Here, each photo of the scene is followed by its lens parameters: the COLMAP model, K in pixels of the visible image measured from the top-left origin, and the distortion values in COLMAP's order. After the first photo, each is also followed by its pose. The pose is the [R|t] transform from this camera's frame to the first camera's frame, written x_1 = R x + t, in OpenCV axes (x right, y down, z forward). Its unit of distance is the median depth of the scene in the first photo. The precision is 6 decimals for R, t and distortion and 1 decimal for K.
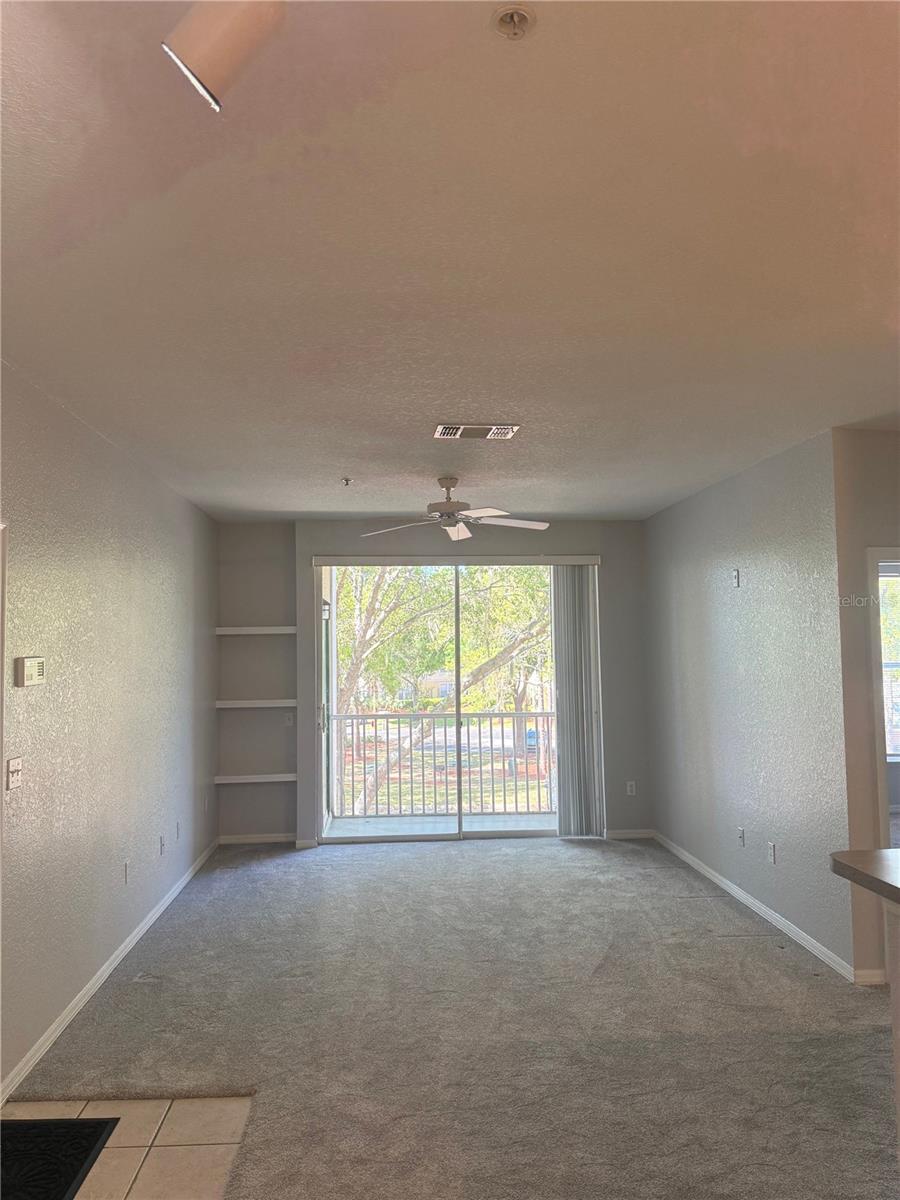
lens RADIAL K [[827.0, 0, 448.1], [0, 827.0, 603.0], [0, 0, 1]] dist [0.006750, 0.003830]
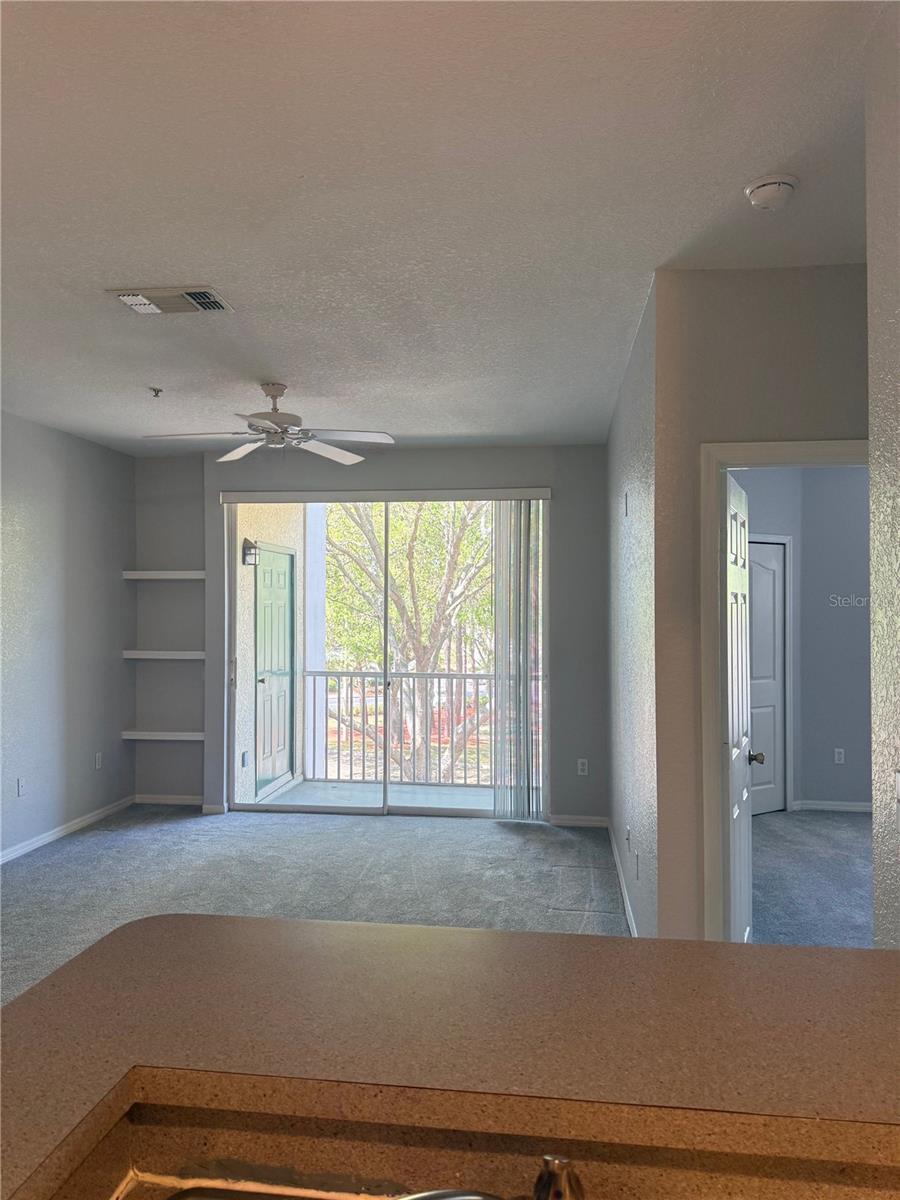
lens RADIAL K [[827.0, 0, 448.1], [0, 827.0, 603.0], [0, 0, 1]] dist [0.006750, 0.003830]
pose [[0.979003, 0.011915, -0.203497, 0.264638], [-0.002515, 0.998920, 0.046390, 0.021466], [0.203830, -0.044904, 0.977976, 0.170821]]
